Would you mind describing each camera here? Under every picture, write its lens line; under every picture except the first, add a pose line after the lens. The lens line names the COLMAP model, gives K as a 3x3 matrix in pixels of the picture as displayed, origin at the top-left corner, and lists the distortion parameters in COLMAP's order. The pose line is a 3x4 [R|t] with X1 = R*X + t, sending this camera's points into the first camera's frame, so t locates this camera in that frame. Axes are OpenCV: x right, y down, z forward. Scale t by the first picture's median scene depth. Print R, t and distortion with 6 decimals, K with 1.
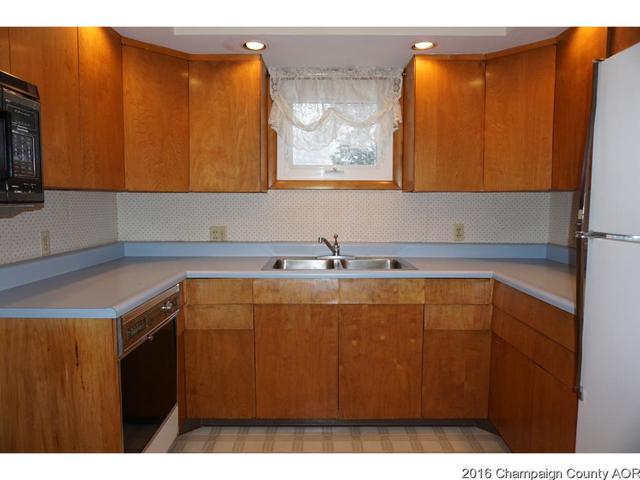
lens RADIAL K [[430.7, 0, 320.2], [0, 430.7, 236.9], [0, 0, 1]] dist [-0.047164, 0.025971]
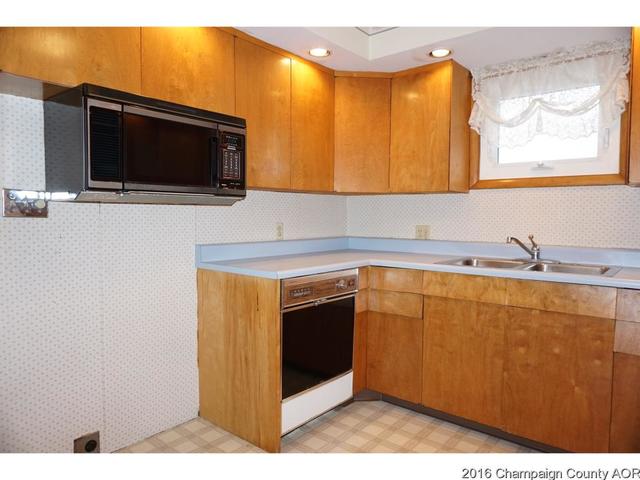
lens RADIAL K [[430.7, 0, 318.6], [0, 430.7, 236.1], [0, 0, 1]] dist [-0.047164, 0.025971]
pose [[0.756019, 0.031182, -0.653807, 0.332684], [-0.056389, 0.998254, -0.017594, 0.044434], [0.652117, 0.050169, 0.756457, 0.022426]]
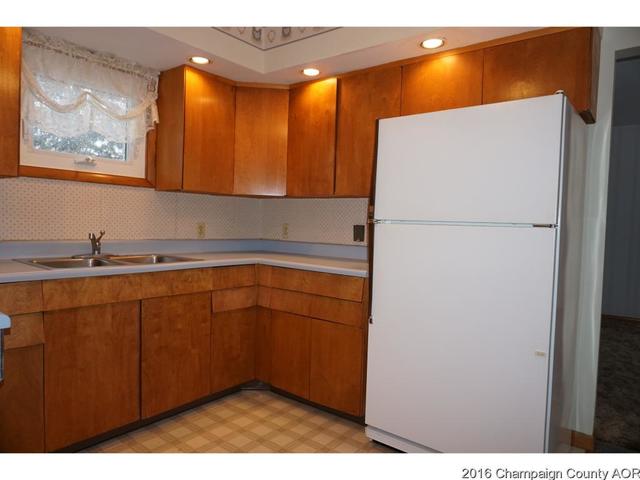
lens RADIAL K [[430.7, 0, 324.5], [0, 430.7, 237.0], [0, 0, 1]] dist [-0.047164, 0.025971]
pose [[0.610077, -0.009408, 0.792287, -0.460237], [0.030949, 0.999449, -0.011964, 0.039388], [-0.791738, 0.031820, 0.610032, 0.076257]]
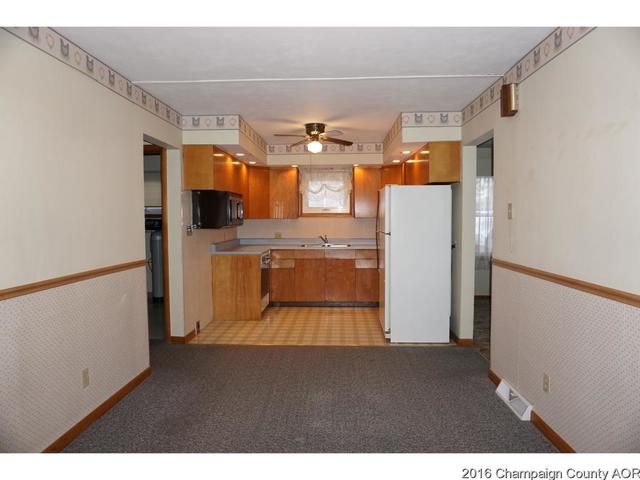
lens RADIAL K [[430.7, 0, 318.1], [0, 430.7, 242.1], [0, 0, 1]] dist [-0.047164, 0.025971]
pose [[0.998773, -0.002519, -0.049466, 0.135422], [0.001321, 0.999706, -0.024224, 0.113081], [0.049512, 0.024129, 0.998482, -1.768936]]
